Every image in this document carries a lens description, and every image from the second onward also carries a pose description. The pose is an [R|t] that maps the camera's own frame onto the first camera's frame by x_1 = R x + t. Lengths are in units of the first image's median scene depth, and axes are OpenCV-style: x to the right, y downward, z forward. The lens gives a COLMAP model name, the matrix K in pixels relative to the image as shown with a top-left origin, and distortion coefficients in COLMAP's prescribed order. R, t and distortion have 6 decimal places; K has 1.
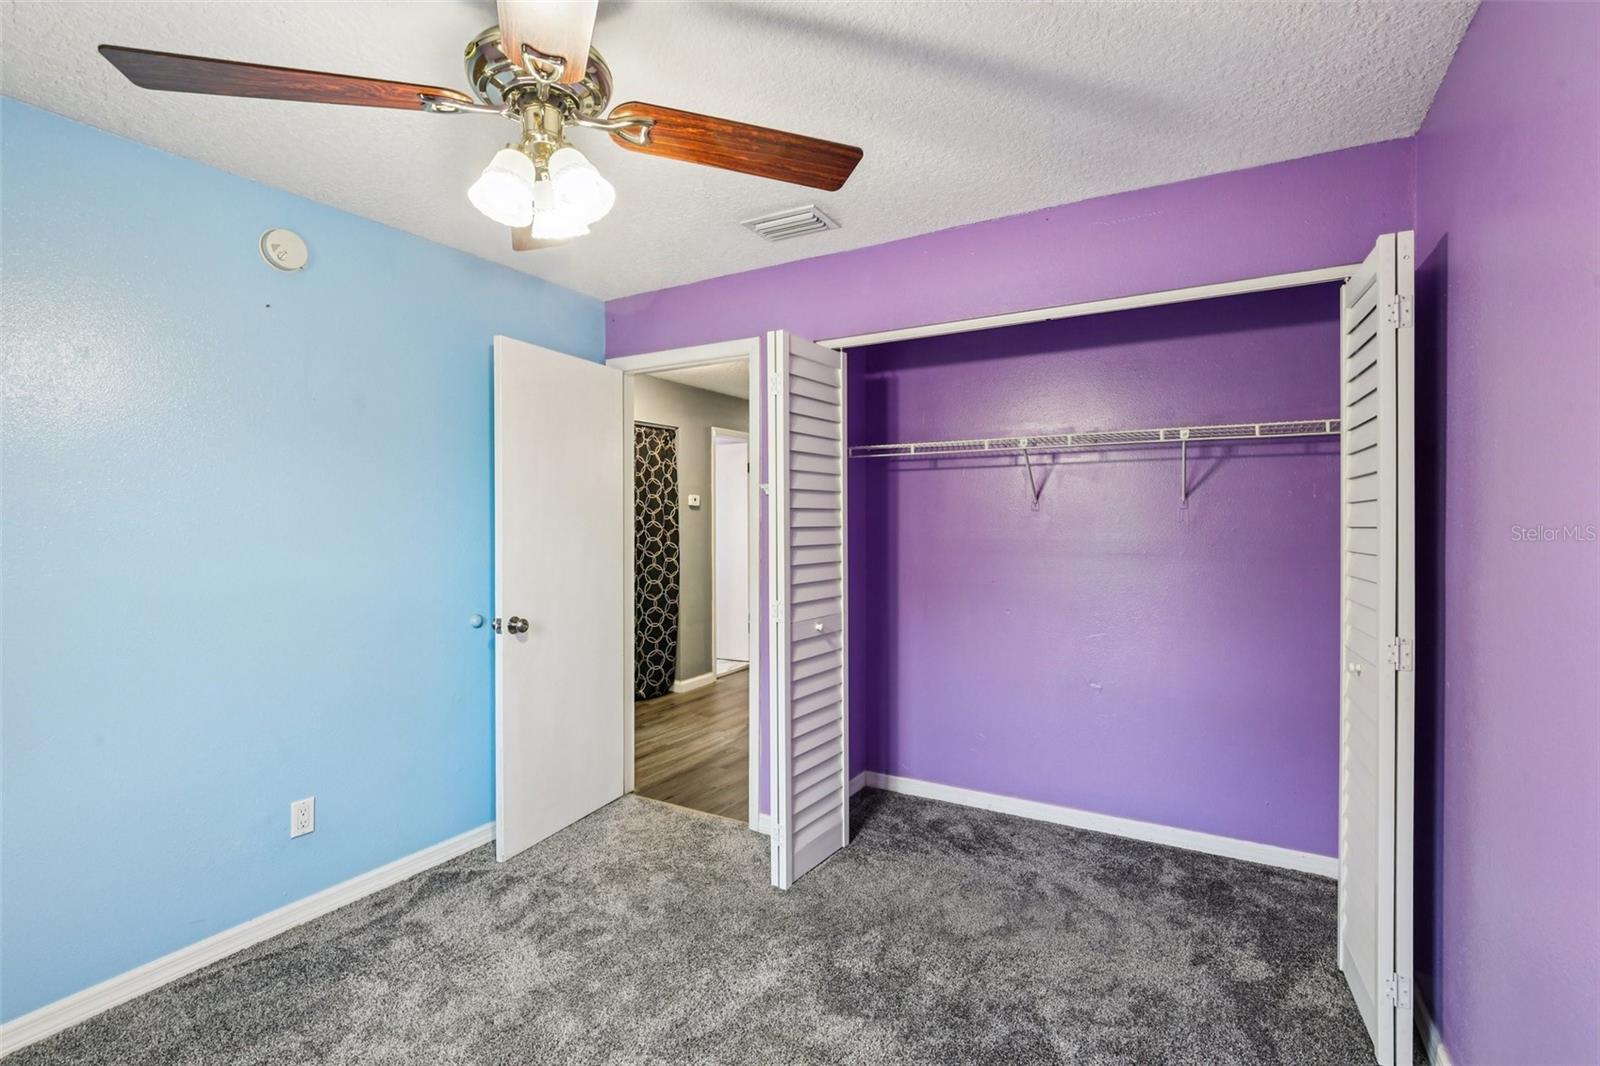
lens RADIAL K [[740.1, 0, 800.2], [0, 740.1, 524.2], [0, 0, 1]] dist [0.001480, 0.000358]
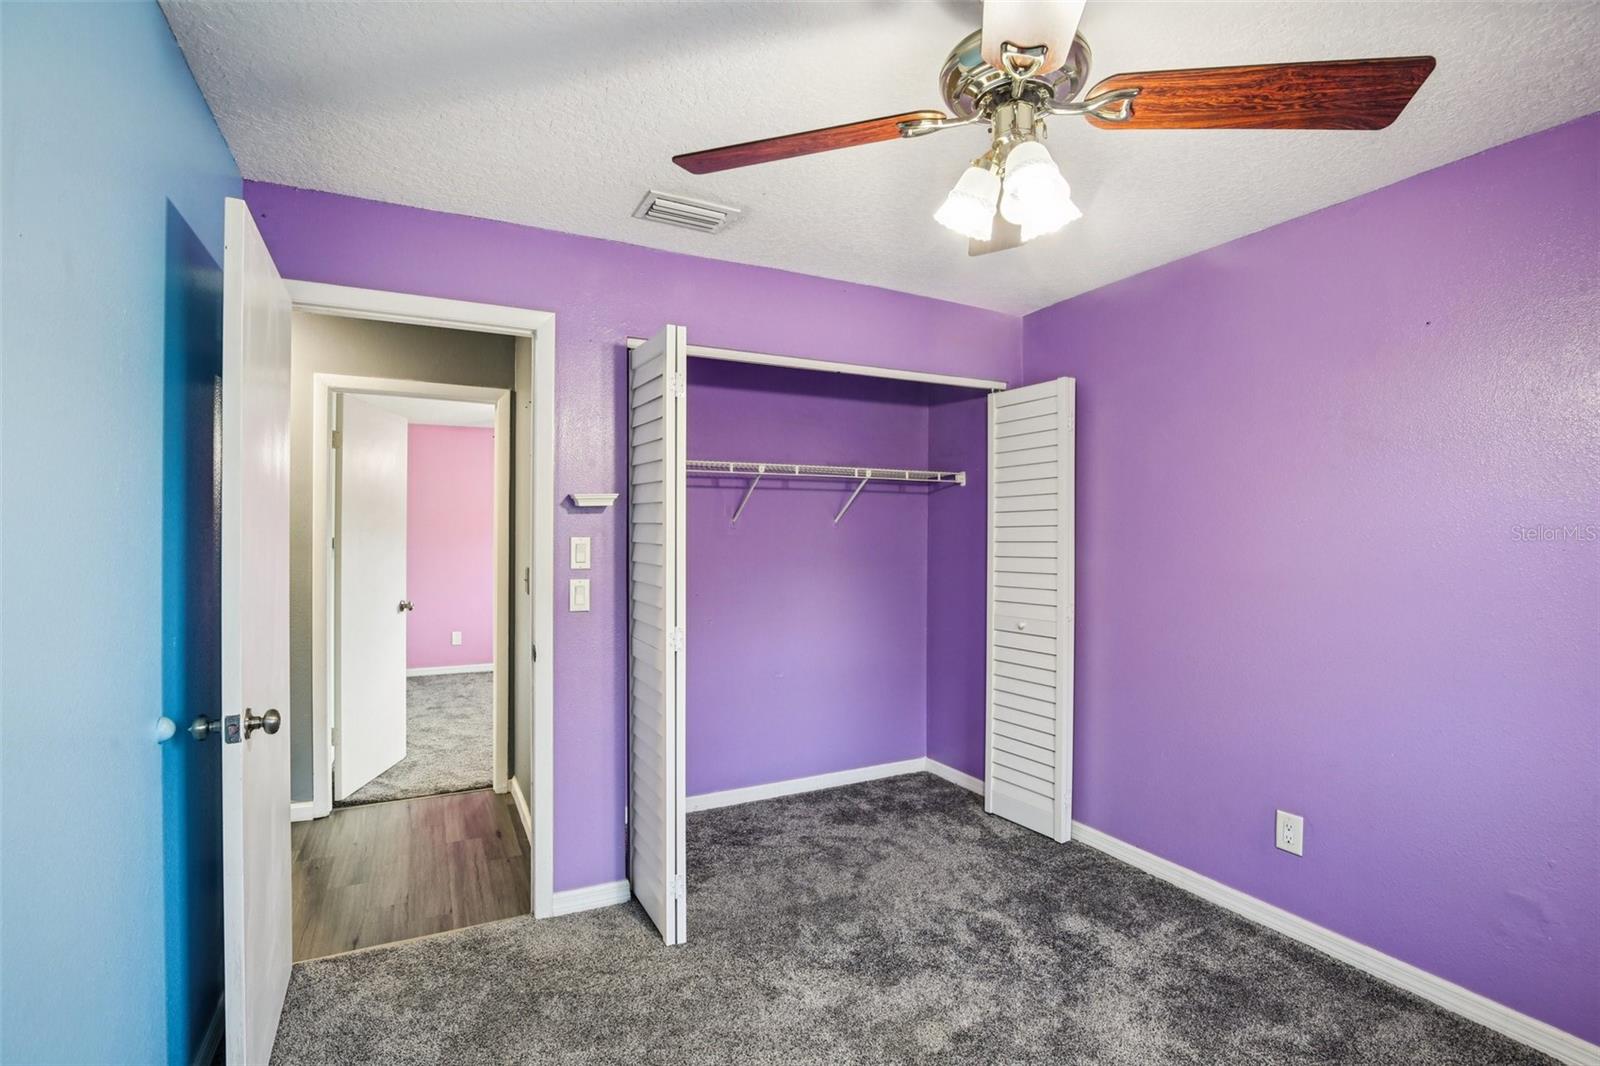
lens RADIAL K [[738.5, 0, 797.3], [0, 738.5, 542.4], [0, 0, 1]] dist [-0.023971, 0.000631]
pose [[0.540691, -0.004221, 0.841211, -0.683620], [0.004181, 0.999989, 0.002331, -0.000309], [-0.841211, 0.002257, 0.540703, 0.383806]]
